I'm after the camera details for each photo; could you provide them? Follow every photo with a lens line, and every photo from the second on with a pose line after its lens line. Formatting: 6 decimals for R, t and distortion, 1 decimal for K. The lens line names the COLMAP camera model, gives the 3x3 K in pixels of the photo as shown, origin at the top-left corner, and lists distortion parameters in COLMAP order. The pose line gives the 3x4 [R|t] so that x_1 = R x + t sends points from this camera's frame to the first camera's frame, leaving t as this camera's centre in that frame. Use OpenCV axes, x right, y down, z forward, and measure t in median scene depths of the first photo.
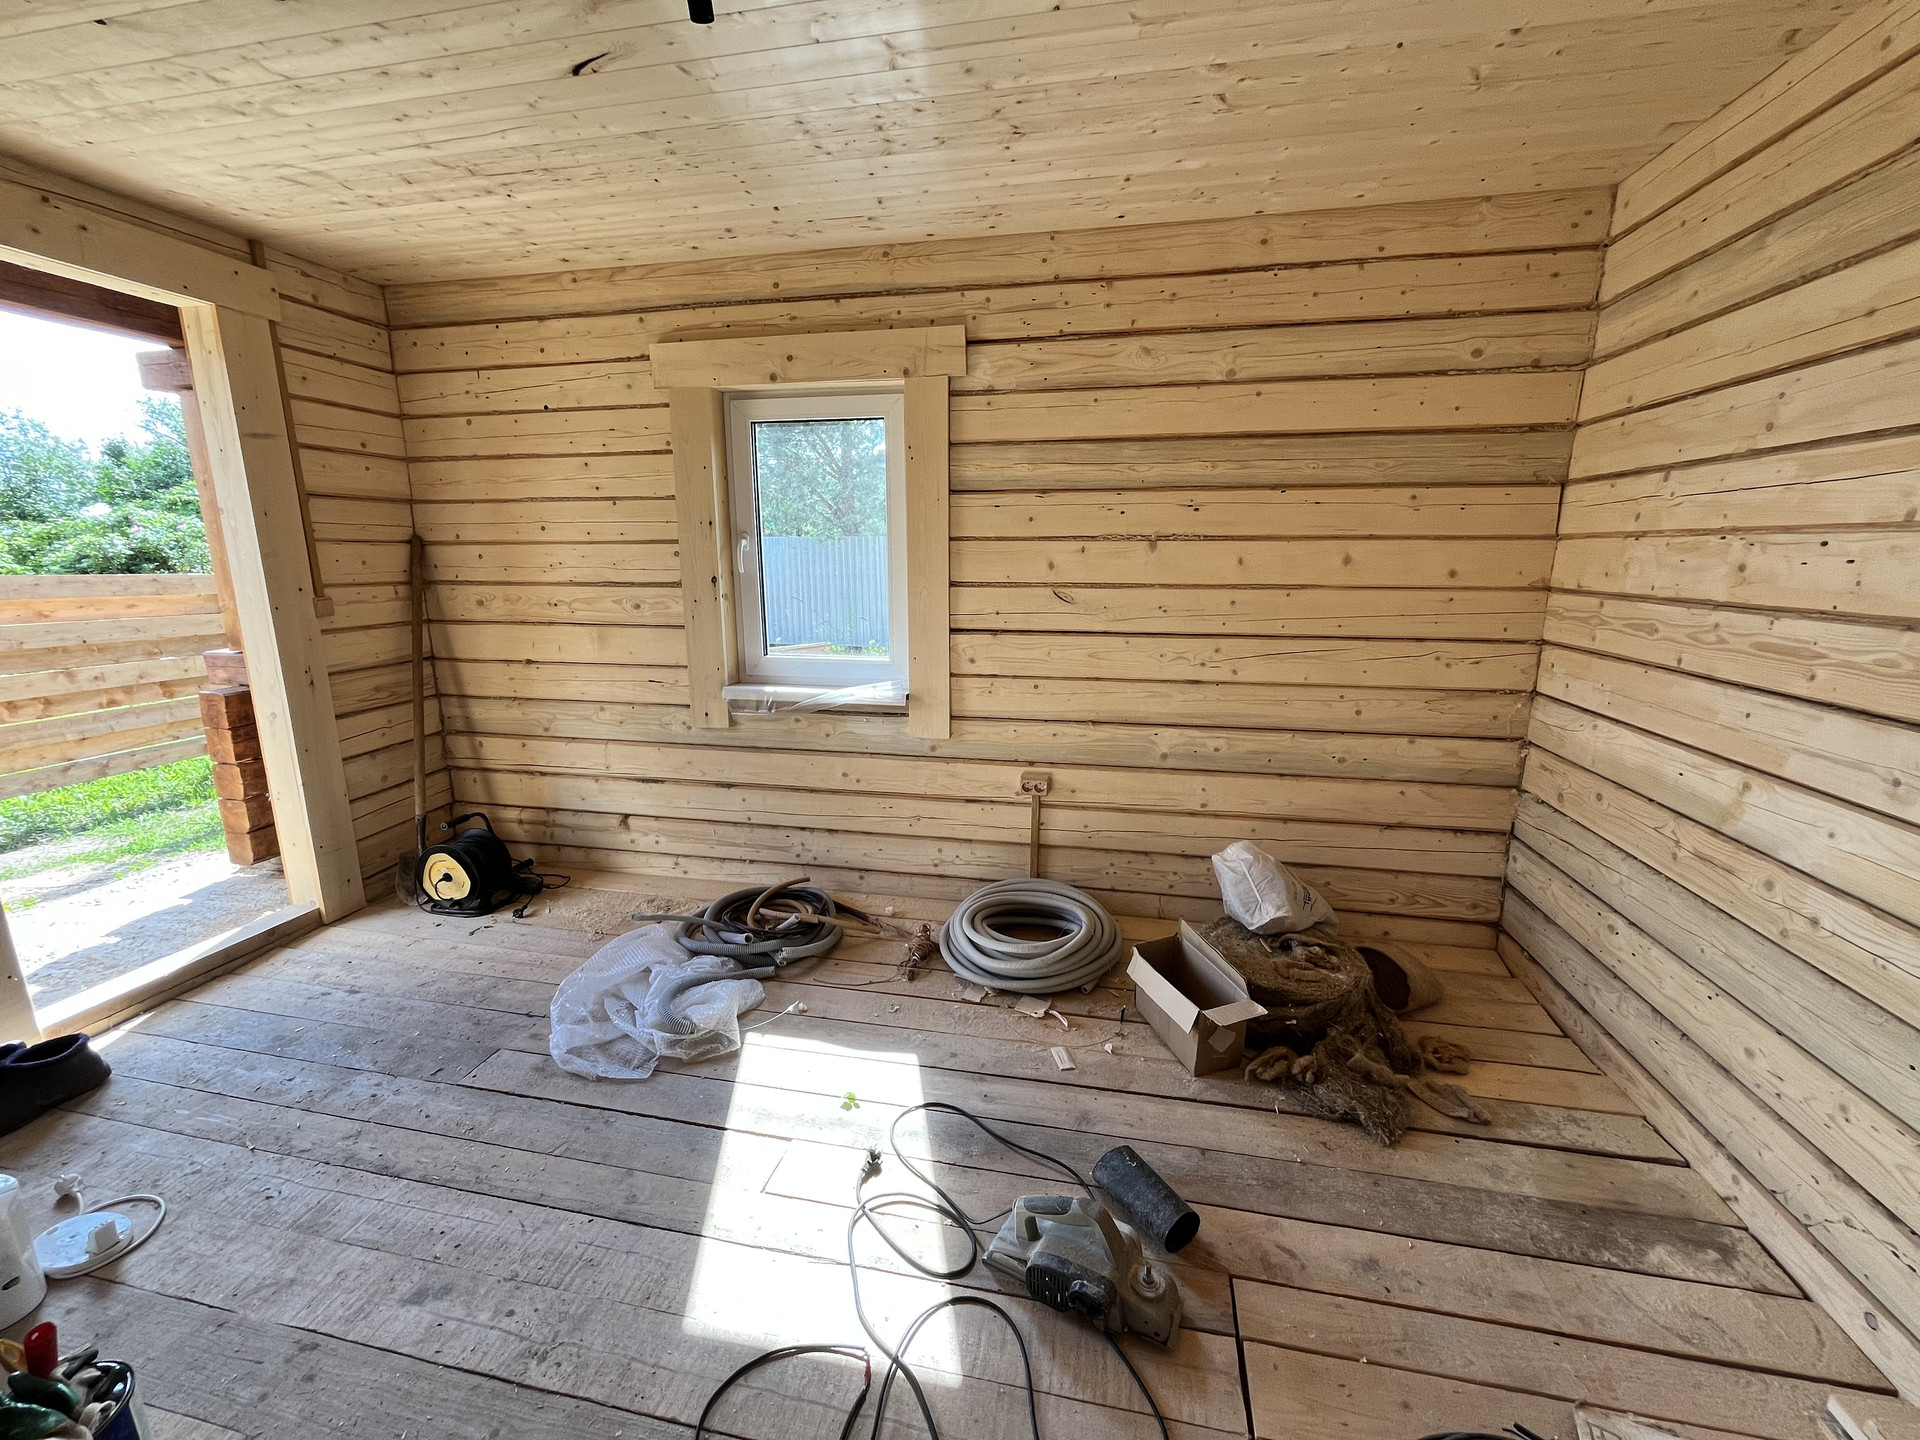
lens RADIAL K [[774.7, 0, 957.2], [0, 774.7, 717.4], [0, 0, 1]] dist [-0.002932, -0.000270]
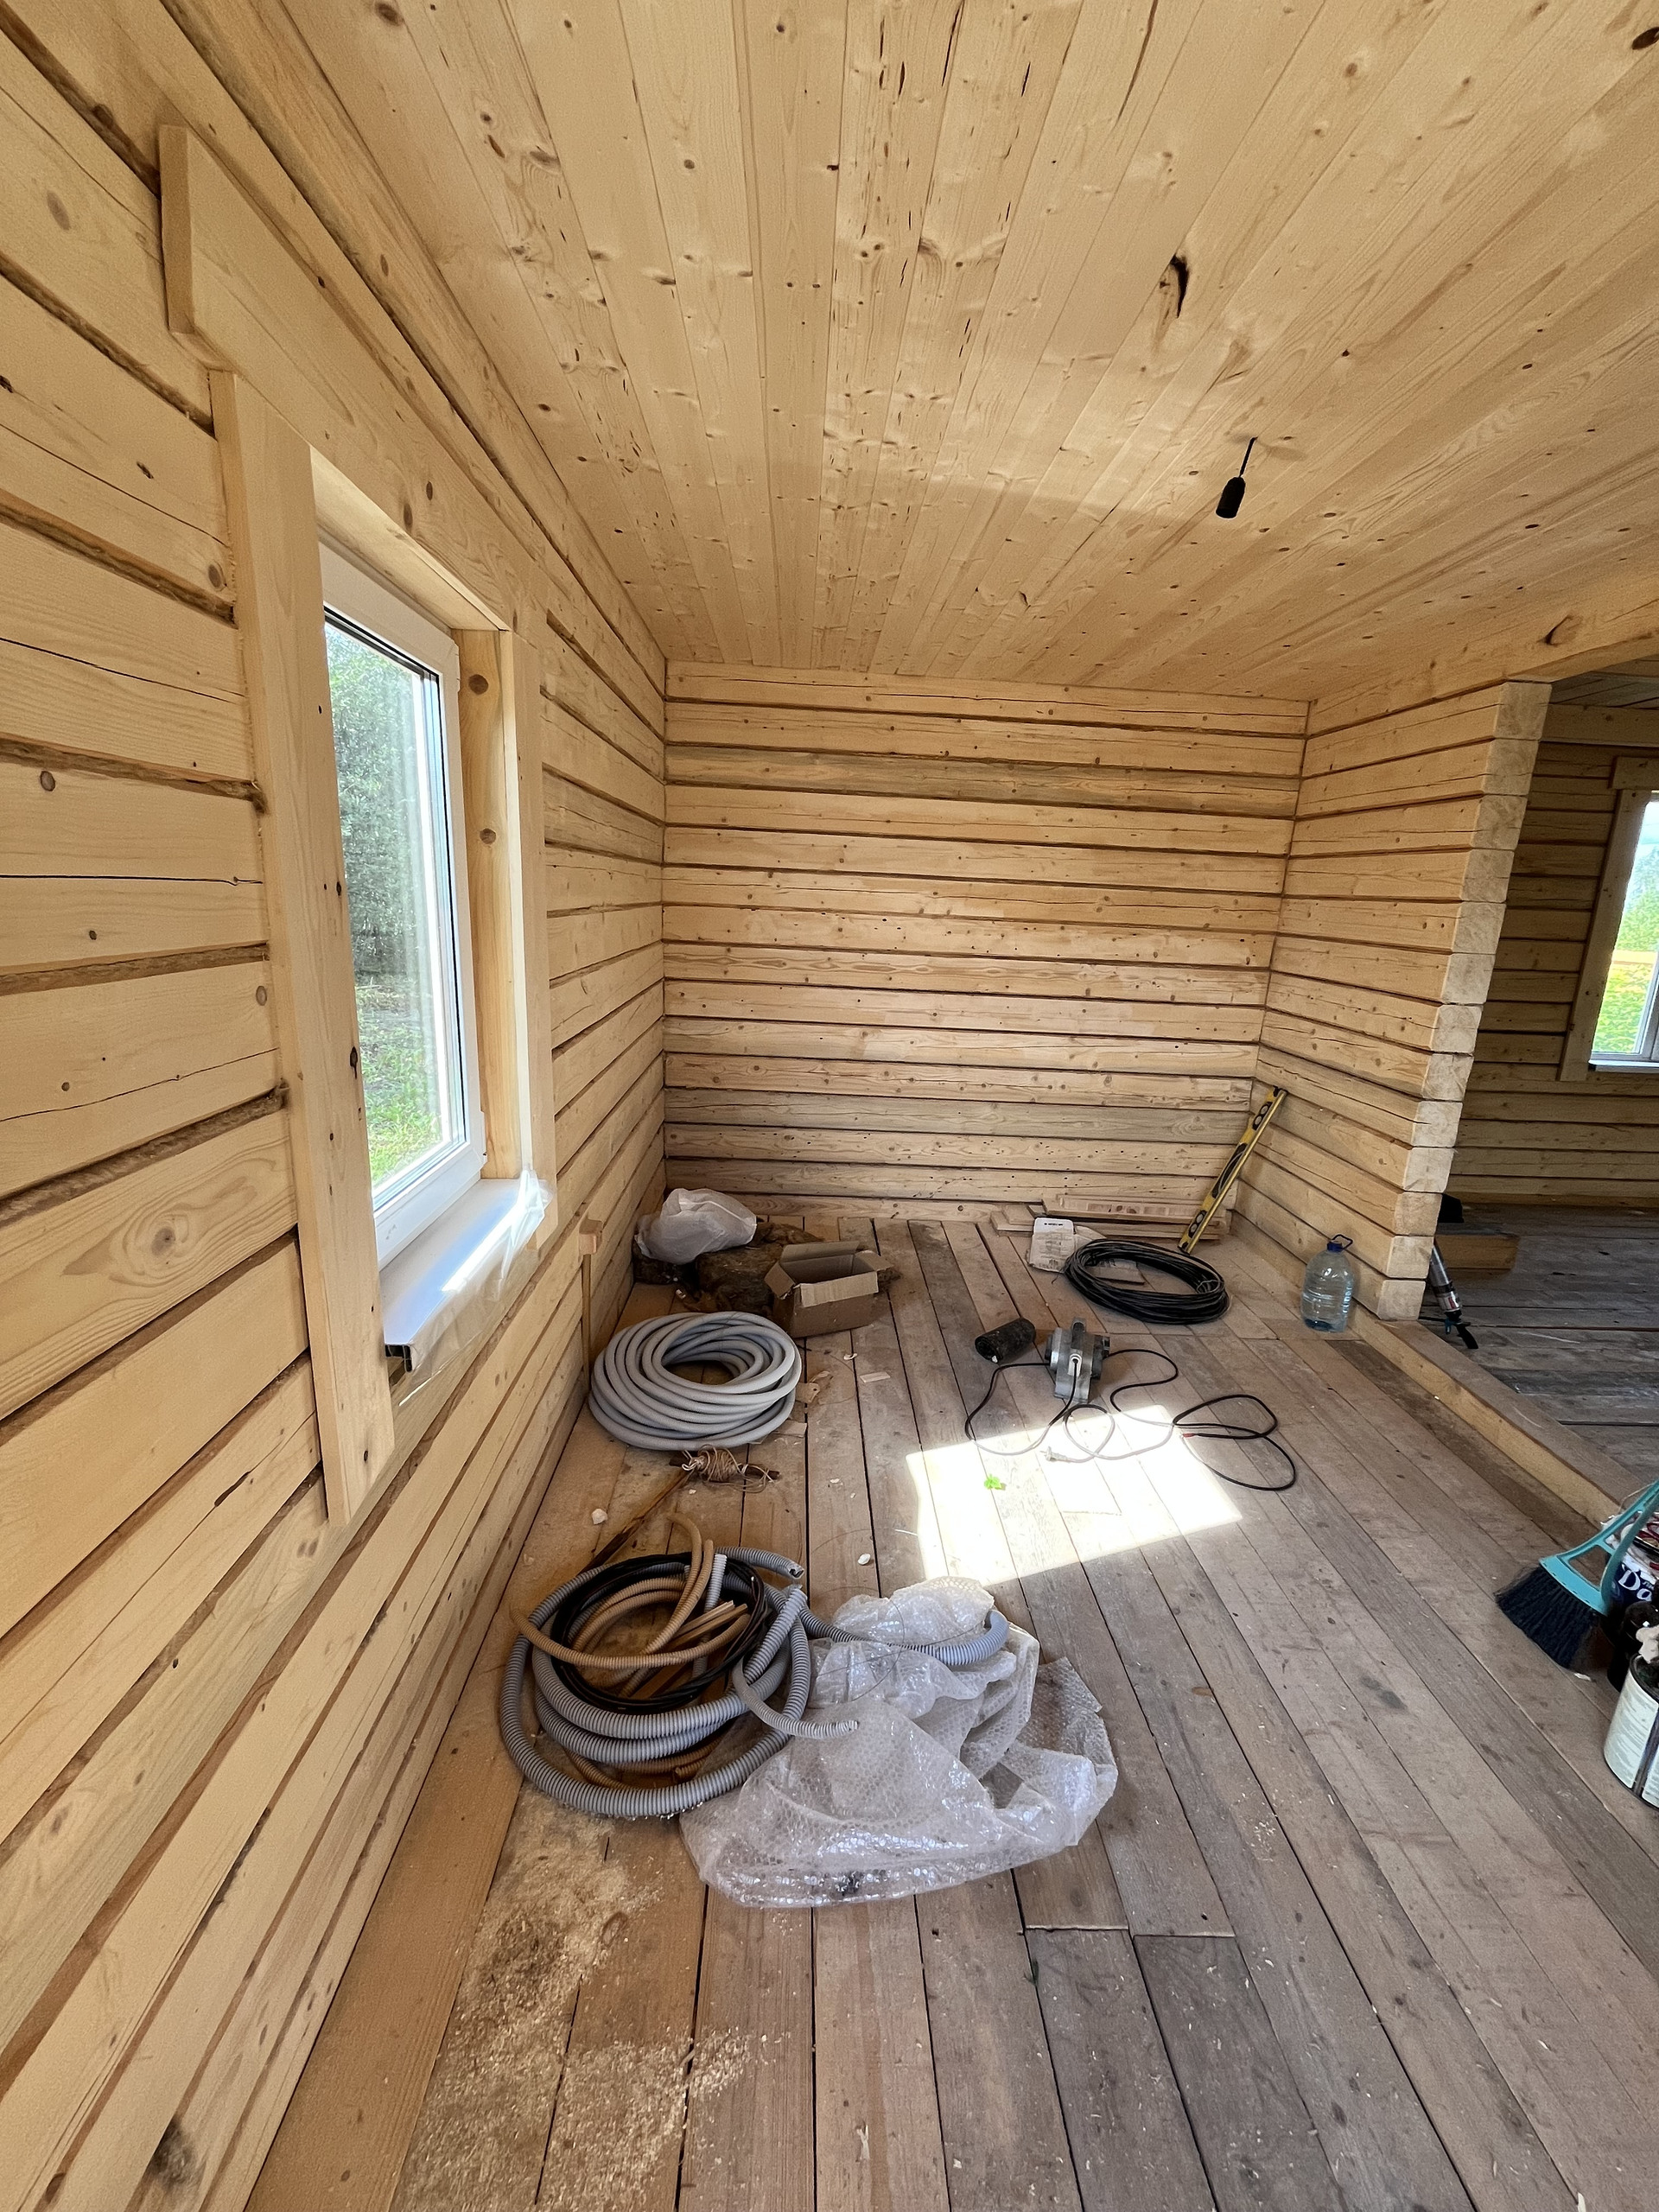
lens RADIAL K [[892.5, 0, 829.1], [0, 892.5, 1104.7], [0, 0, 1]] dist [-0.002932, -0.000270]
pose [[-0.227754, -0.235019, 0.944931, -1.259814], [0.162191, 0.947722, 0.274805, -0.398267], [-0.960116, 0.215847, -0.177730, 1.514291]]
